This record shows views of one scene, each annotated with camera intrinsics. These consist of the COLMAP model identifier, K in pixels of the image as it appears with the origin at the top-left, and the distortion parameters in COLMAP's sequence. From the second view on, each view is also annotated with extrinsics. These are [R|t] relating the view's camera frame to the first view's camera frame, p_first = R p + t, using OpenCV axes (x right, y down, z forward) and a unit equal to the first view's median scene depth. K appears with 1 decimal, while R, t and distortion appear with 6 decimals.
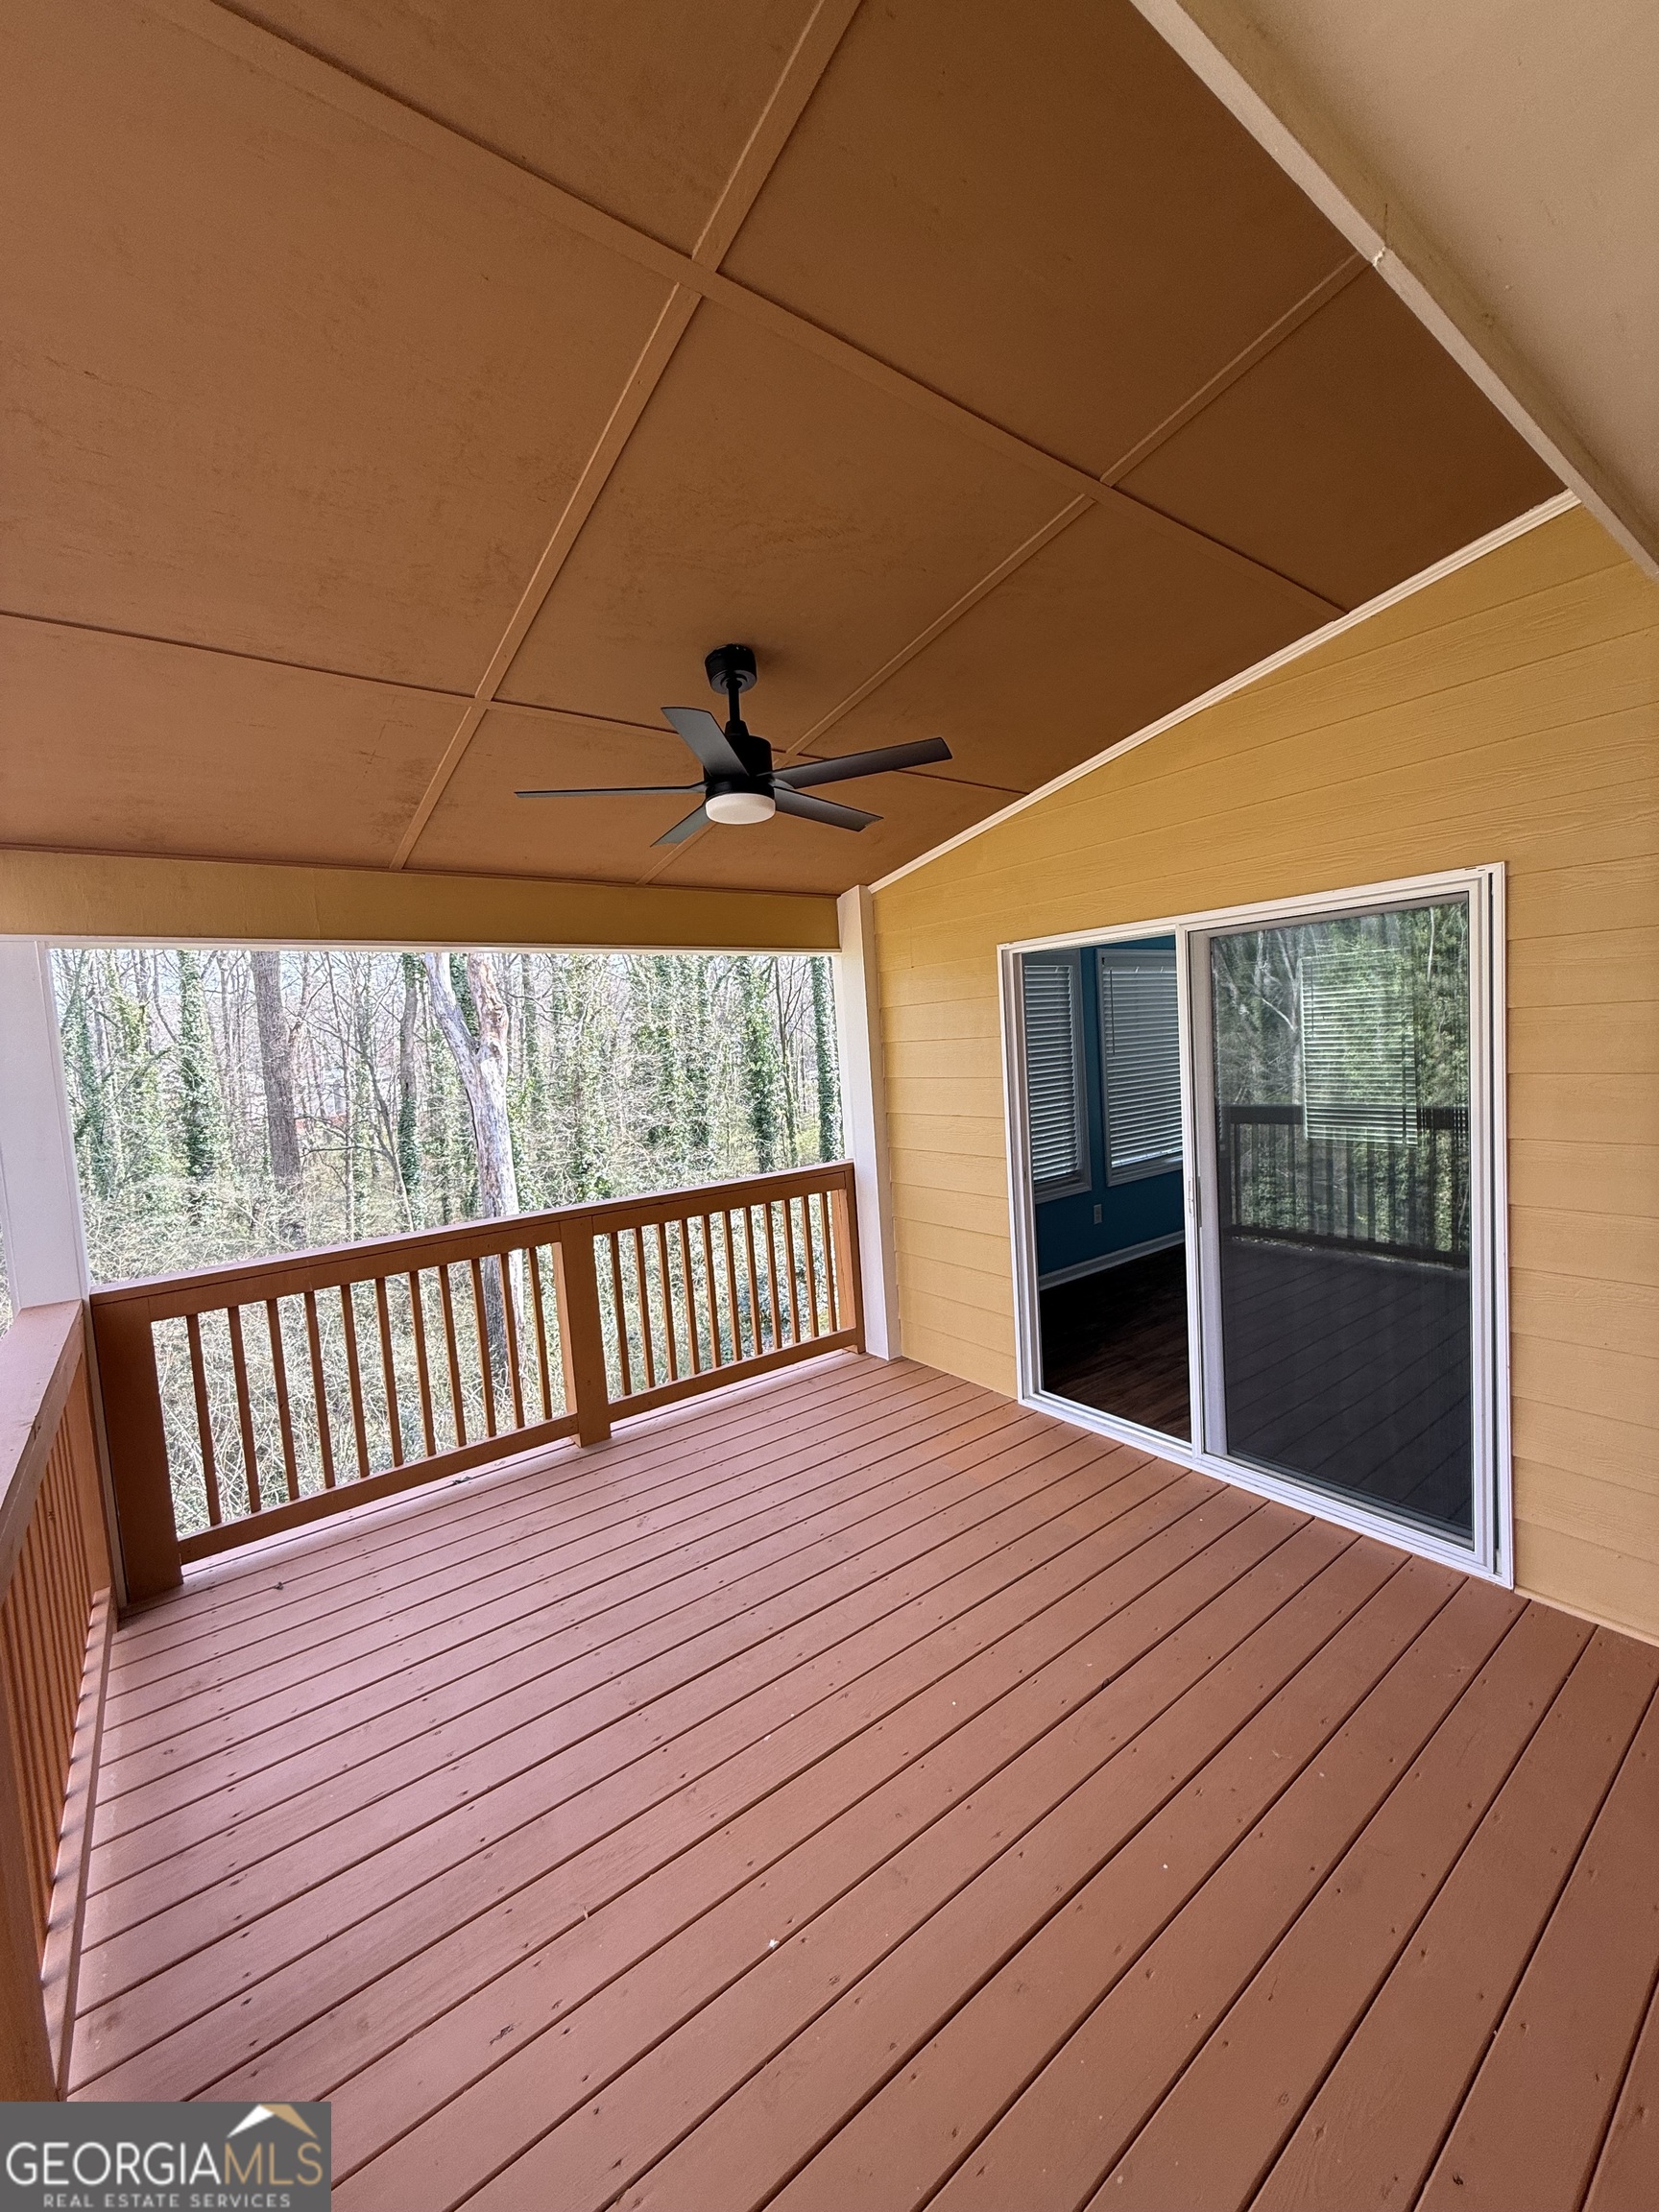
lens RADIAL K [[892.1, 0, 829.1], [0, 892.1, 1117.0], [0, 0, 1]] dist [0.001524, 0.000088]
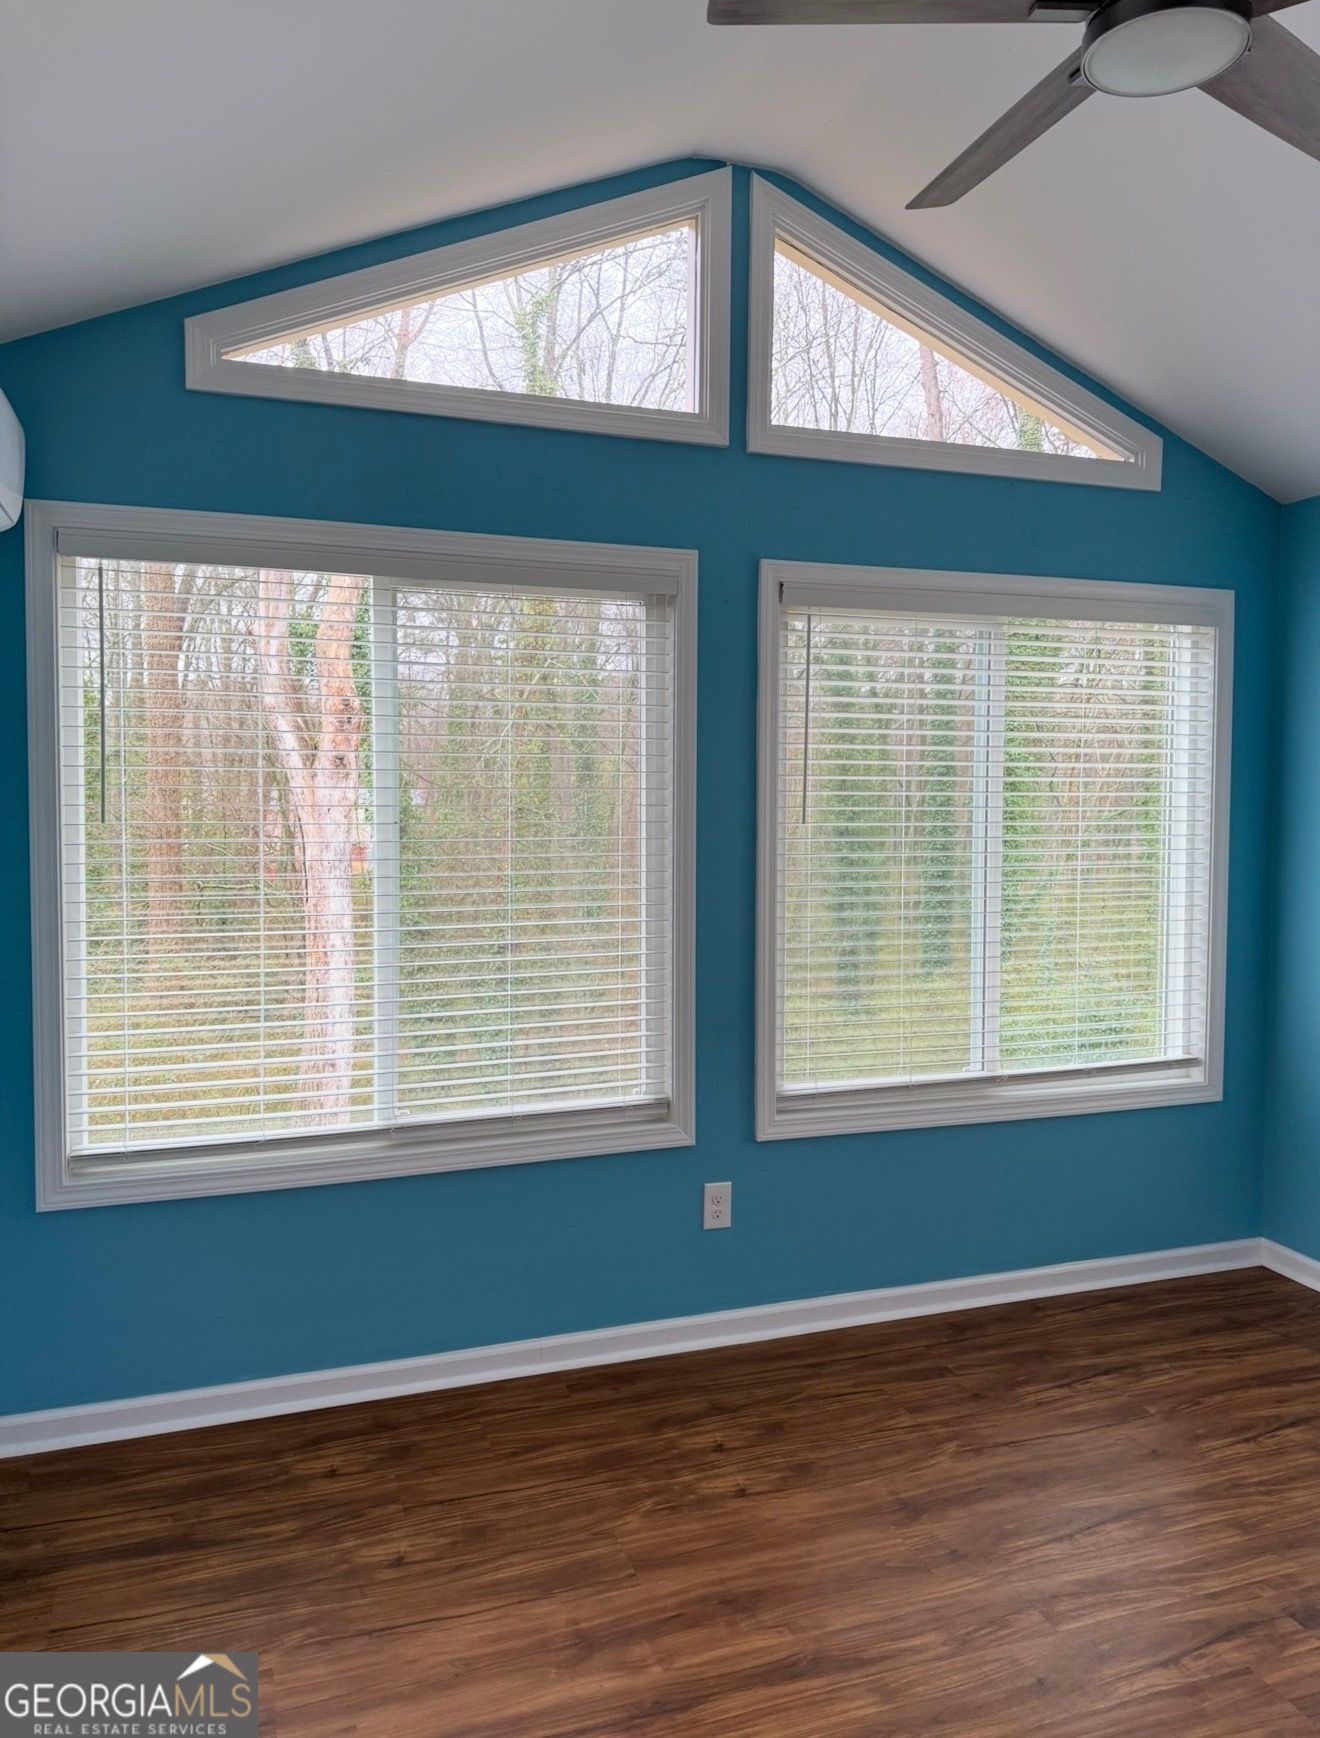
lens RADIAL K [[1245.2, 0, 670.9], [0, 1245.2, 836.6], [0, 0, 1]] dist [0.031538, -0.023987]
pose [[0.951399, 0.086242, -0.295638, 0.592320], [-0.098524, 0.994772, -0.026873, -0.057416], [0.291775, 0.054694, 0.954922, 0.590263]]
